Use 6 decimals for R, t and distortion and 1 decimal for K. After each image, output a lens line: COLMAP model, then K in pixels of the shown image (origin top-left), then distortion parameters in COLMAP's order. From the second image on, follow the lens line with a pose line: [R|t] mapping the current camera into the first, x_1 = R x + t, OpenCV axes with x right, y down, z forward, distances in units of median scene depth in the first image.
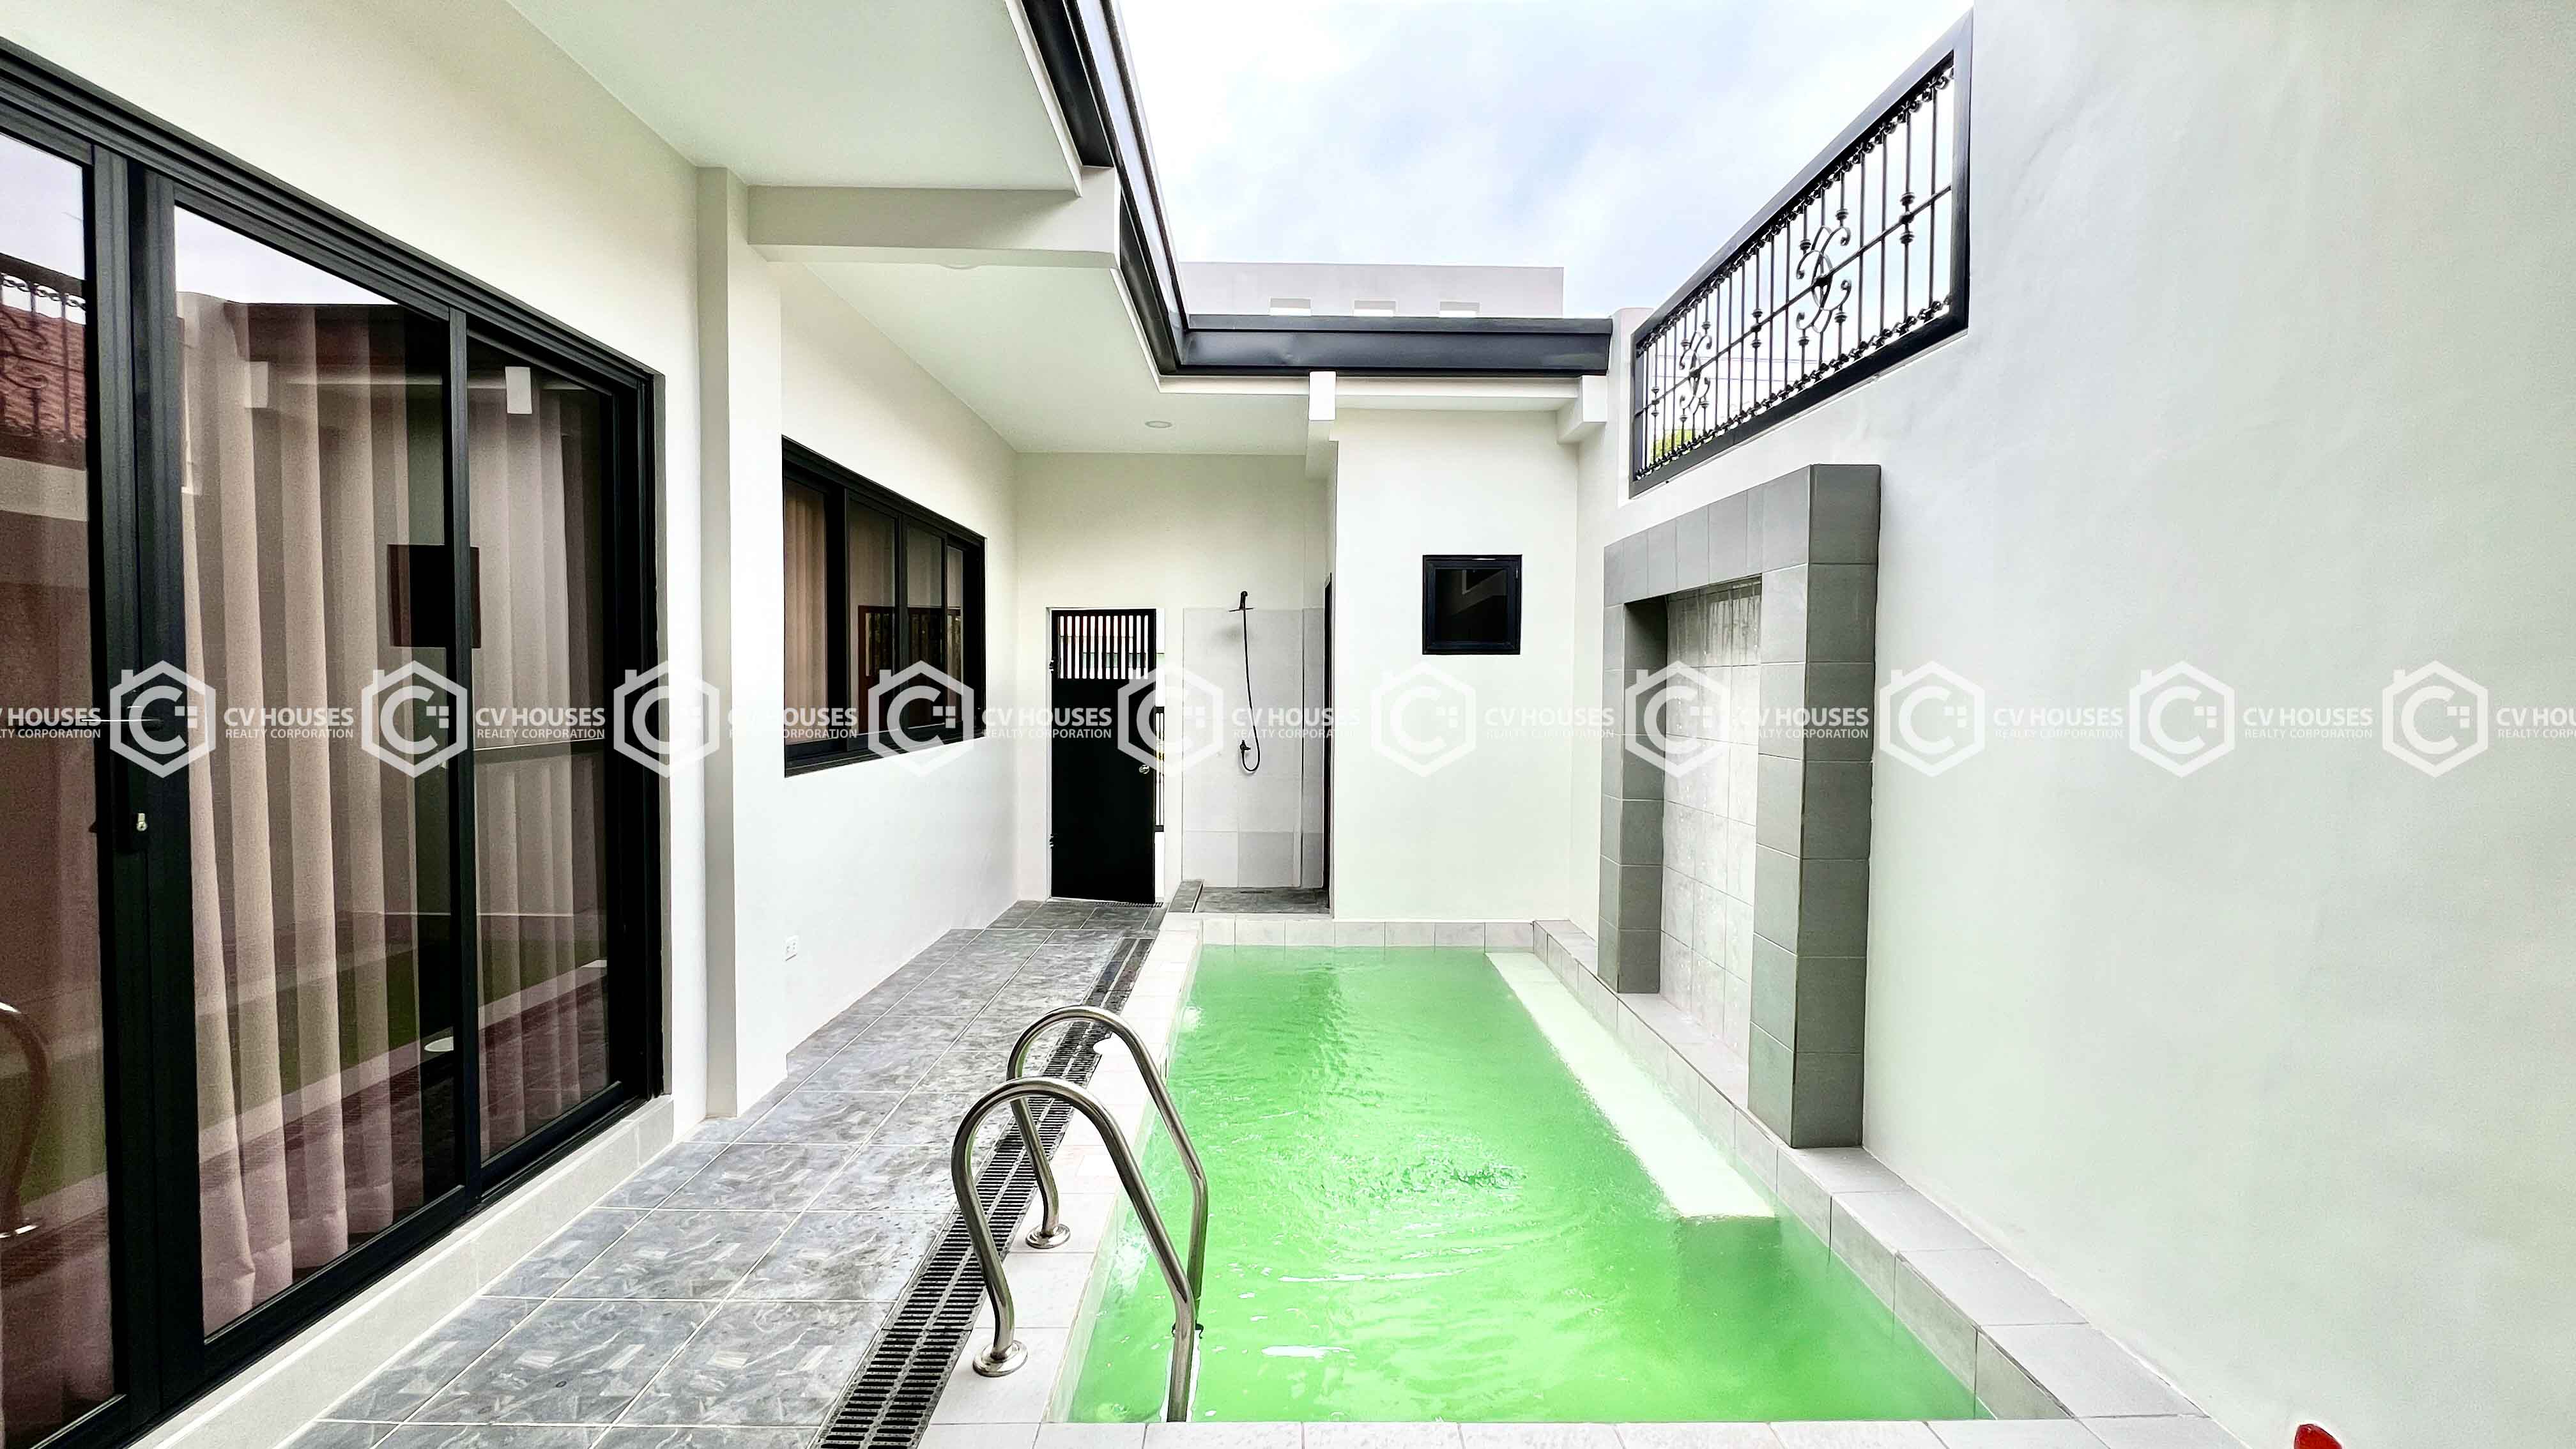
lens RADIAL K [[1031.0, 0, 1288.0], [0, 1031.0, 724.5], [0, 0, 1]] dist [-0.001362, -0.000114]
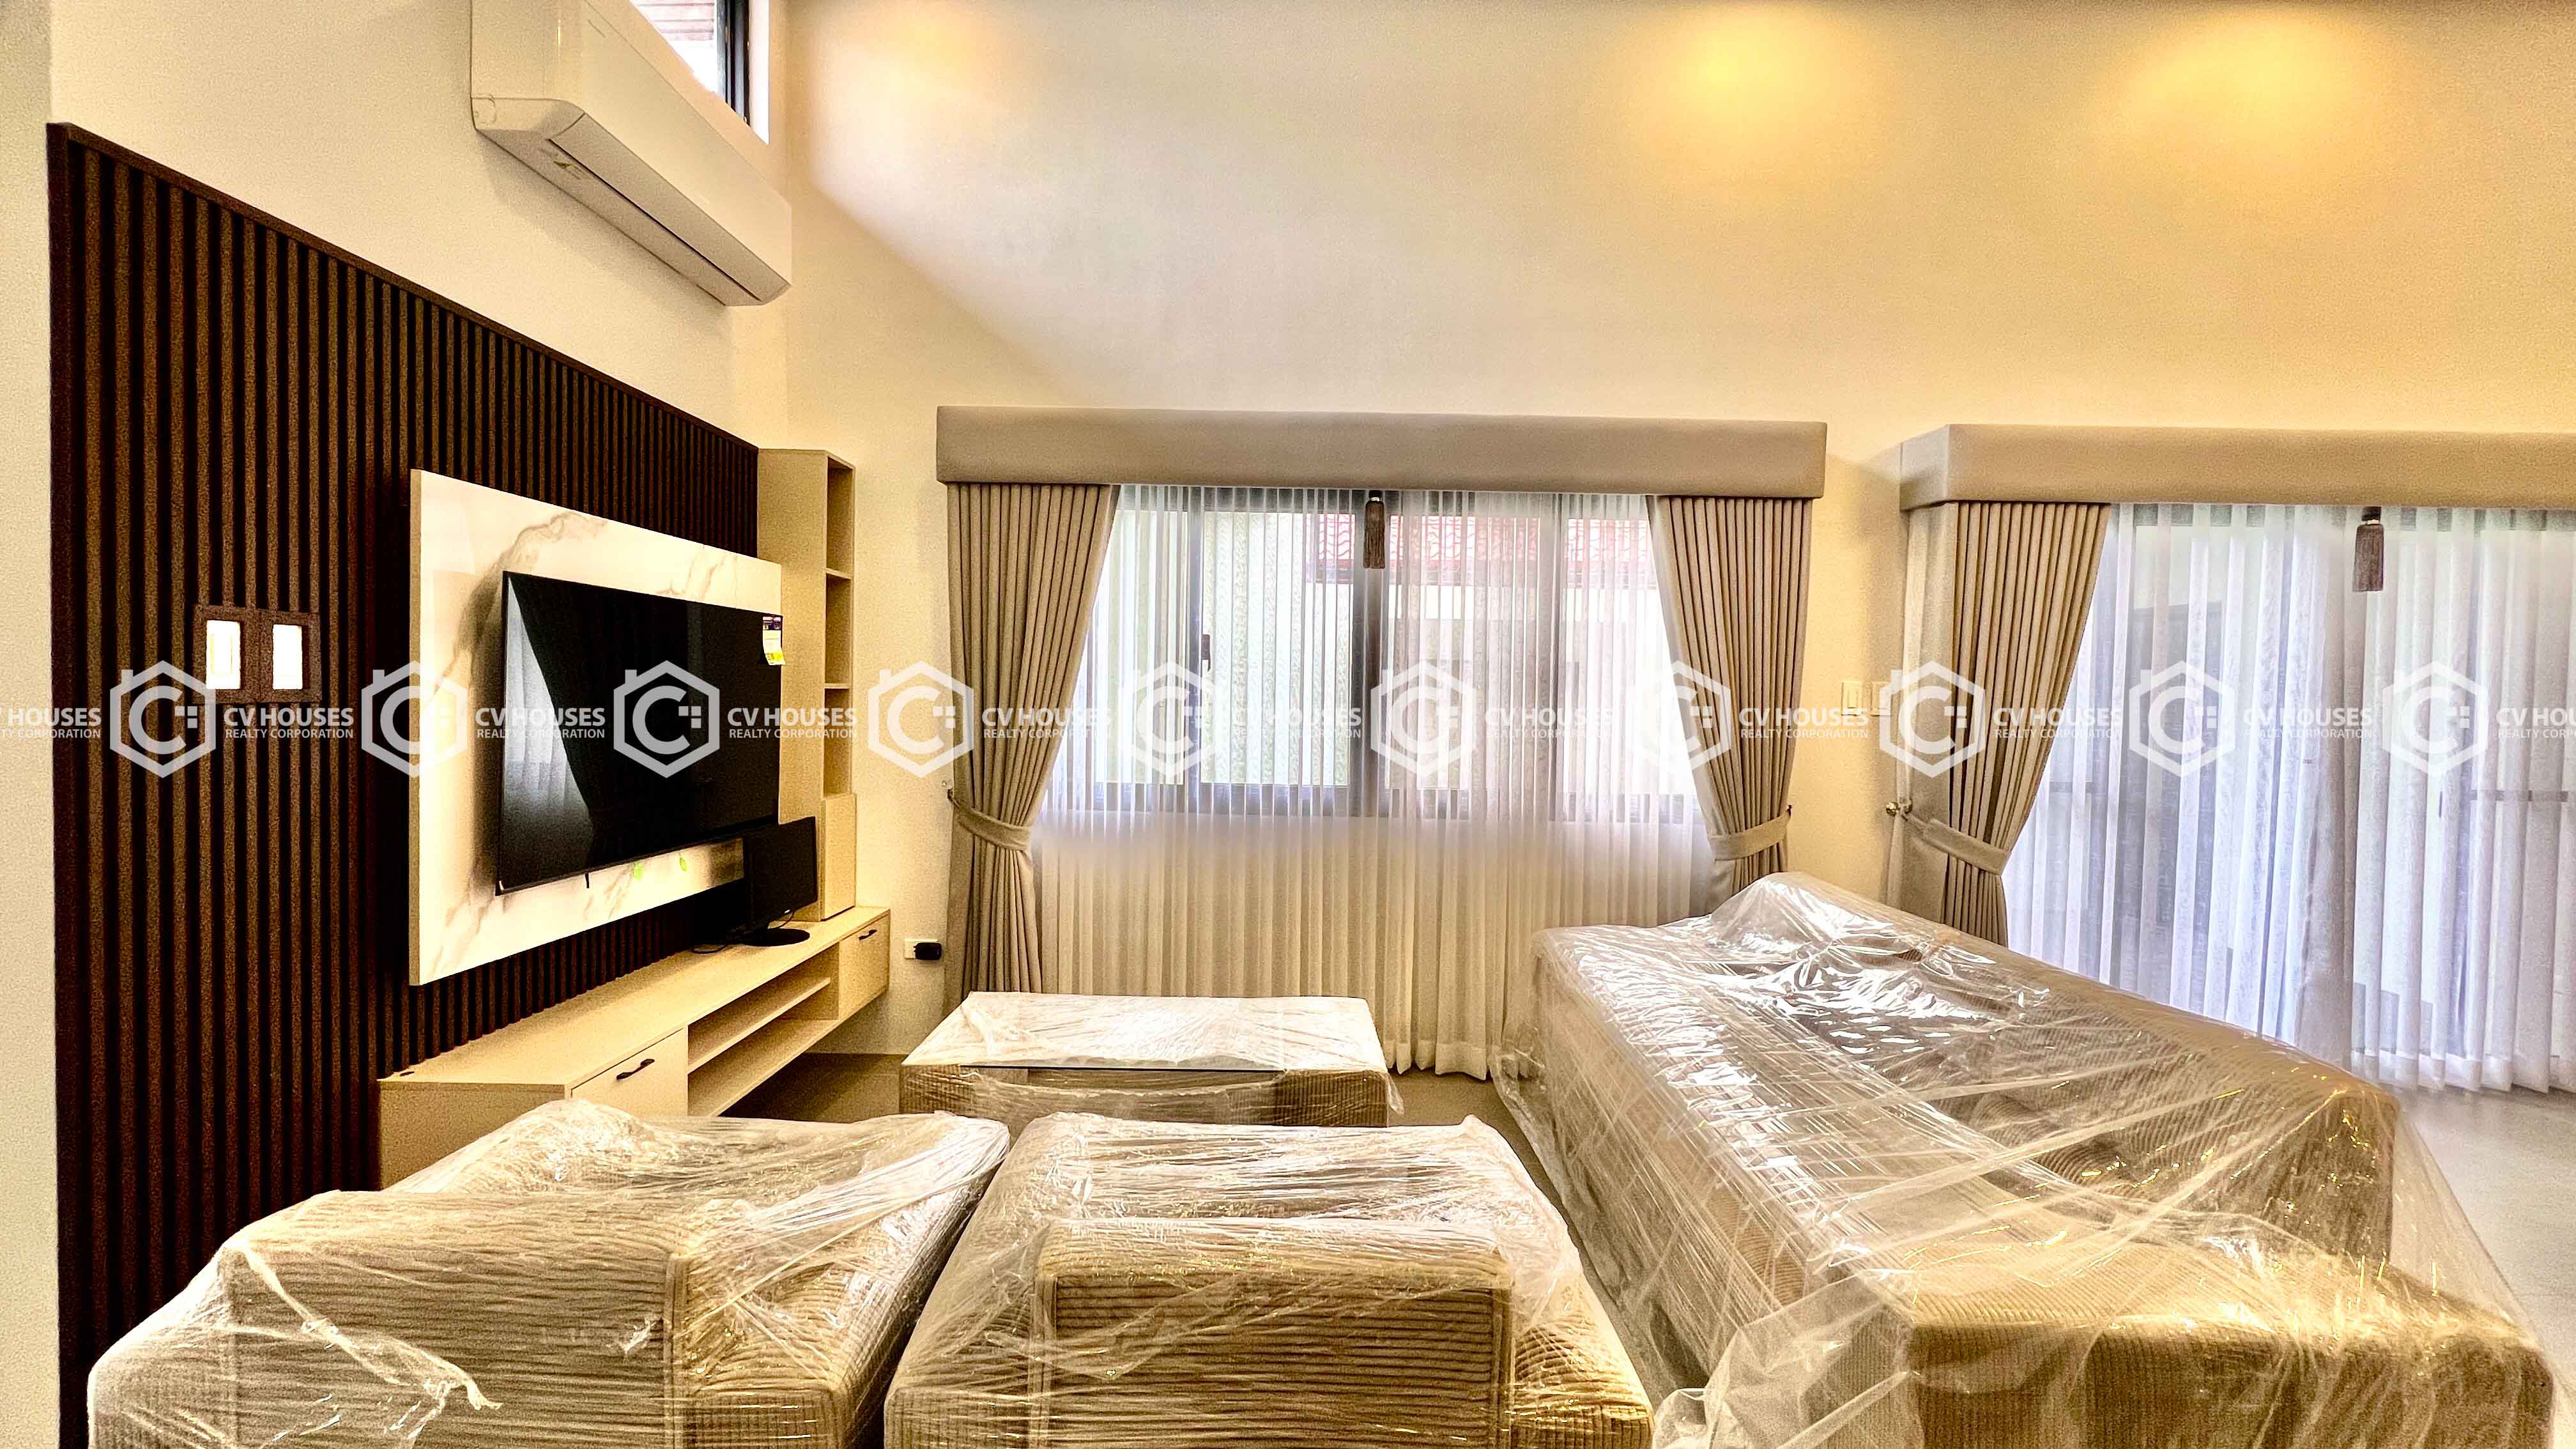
lens RADIAL K [[1031.0, 0, 1288.0], [0, 1031.0, 724.5], [0, 0, 1]] dist [-0.001362, -0.000114]
pose [[0.999987, -0.000289, 0.005012, 0.233529], [0.000289, 1.000000, 0.000006, -0.000012], [-0.005012, -0.000005, 0.999987, 0.002771]]
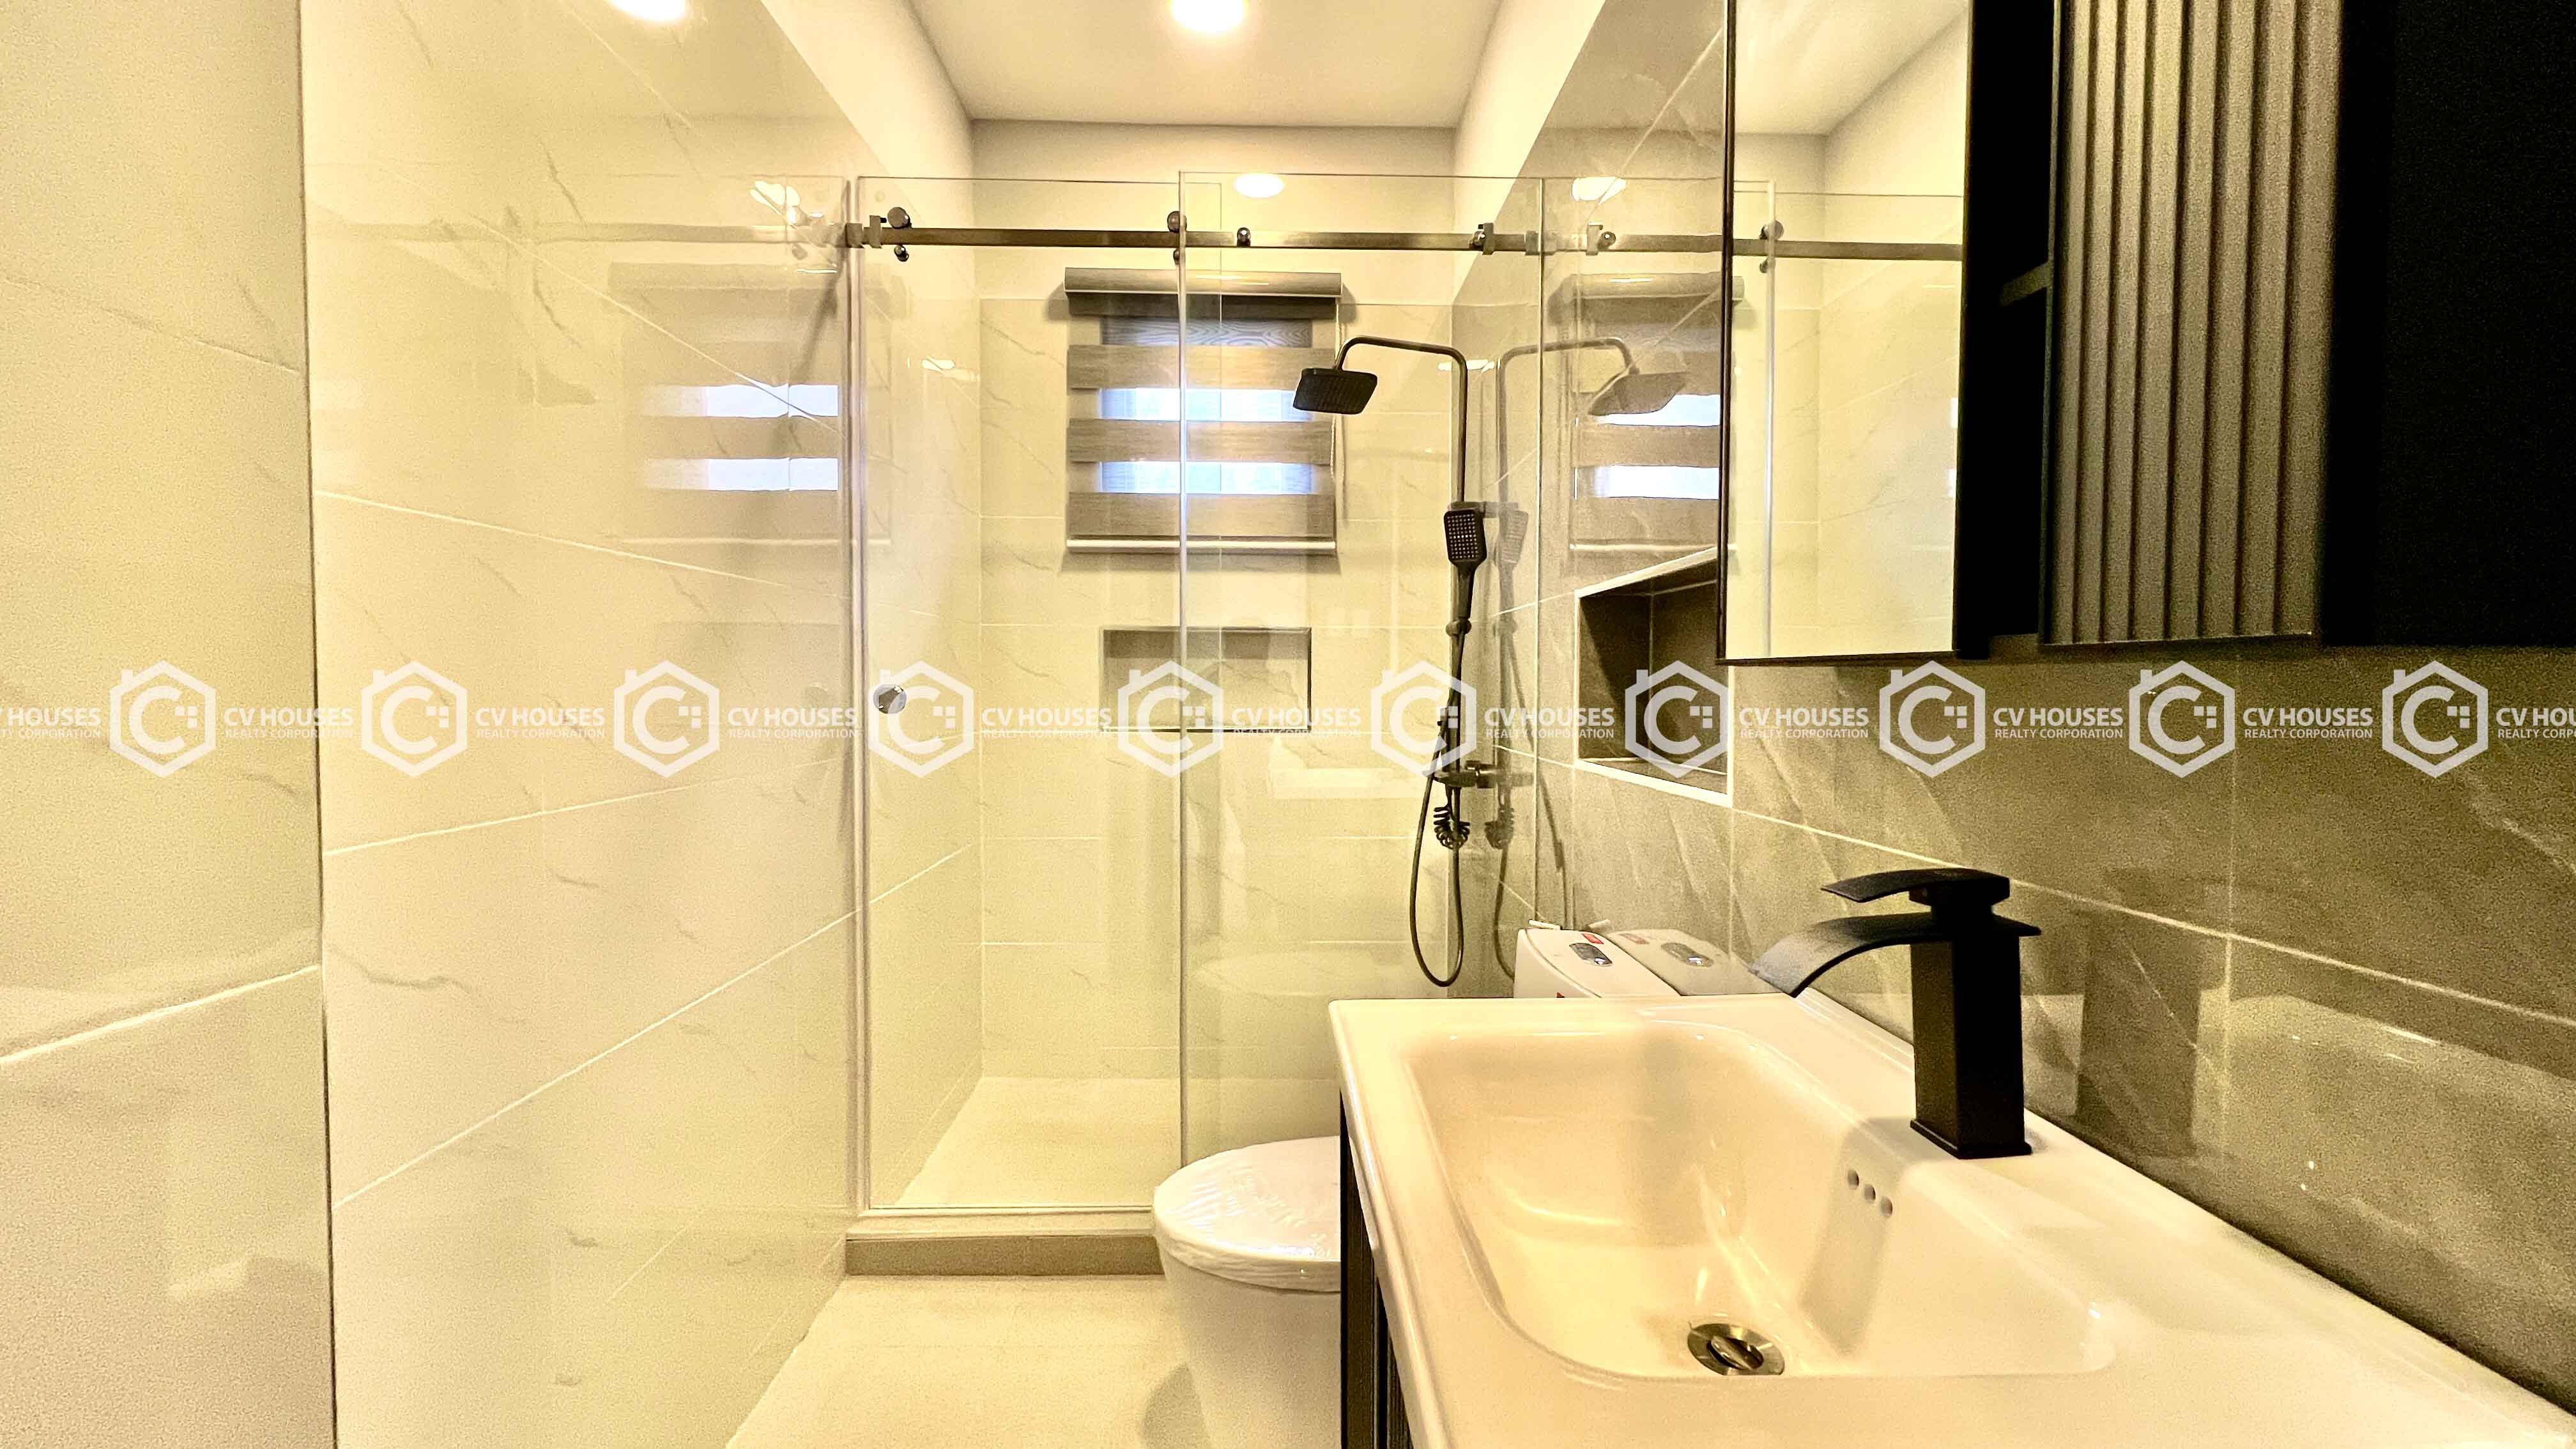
lens RADIAL K [[1031.0, 0, 1288.0], [0, 1031.0, 724.5], [0, 0, 1]] dist [-0.001362, -0.000114]
pose [[0.999985, -0.000007, 0.005472, -0.987263], [0.000008, 1.000000, -0.000246, 0.000142], [-0.005472, 0.000246, 0.999985, 0.005493]]
